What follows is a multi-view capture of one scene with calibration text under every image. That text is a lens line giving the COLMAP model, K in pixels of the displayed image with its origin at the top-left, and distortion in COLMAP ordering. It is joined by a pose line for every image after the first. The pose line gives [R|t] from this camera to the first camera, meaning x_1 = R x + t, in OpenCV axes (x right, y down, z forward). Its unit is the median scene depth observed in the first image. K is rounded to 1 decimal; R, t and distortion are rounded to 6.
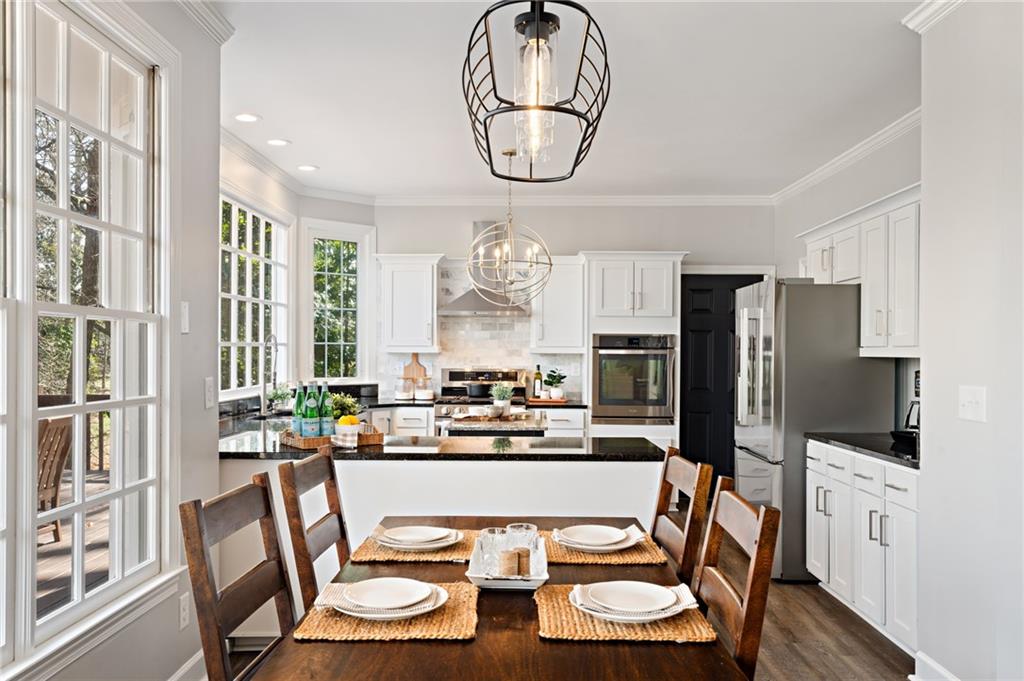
lens RADIAL K [[811.5, 0, 502.7], [0, 811.5, 356.8], [0, 0, 1]] dist [-0.021734, 0.009585]
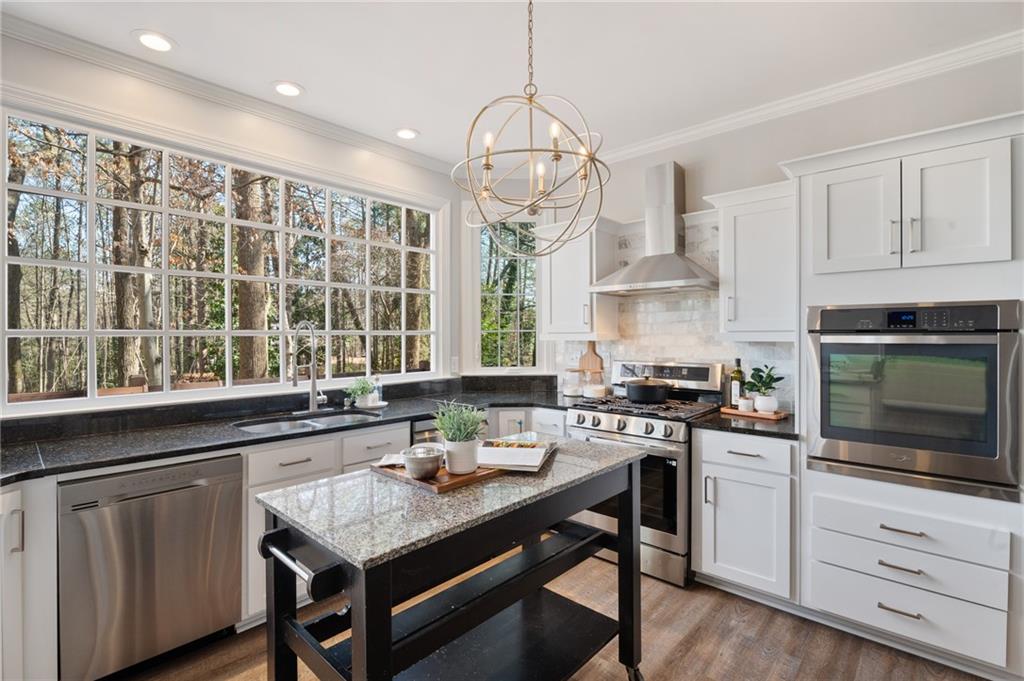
lens RADIAL K [[459.6, 0, 521.9], [0, 459.6, 338.1], [0, 0, 1]] dist [-0.002772, -0.000270]
pose [[0.754969, -0.003779, -0.655750, 0.159992], [-0.000265, 0.999982, -0.006068, -0.004800], [0.655761, 0.004755, 0.754954, 0.605202]]
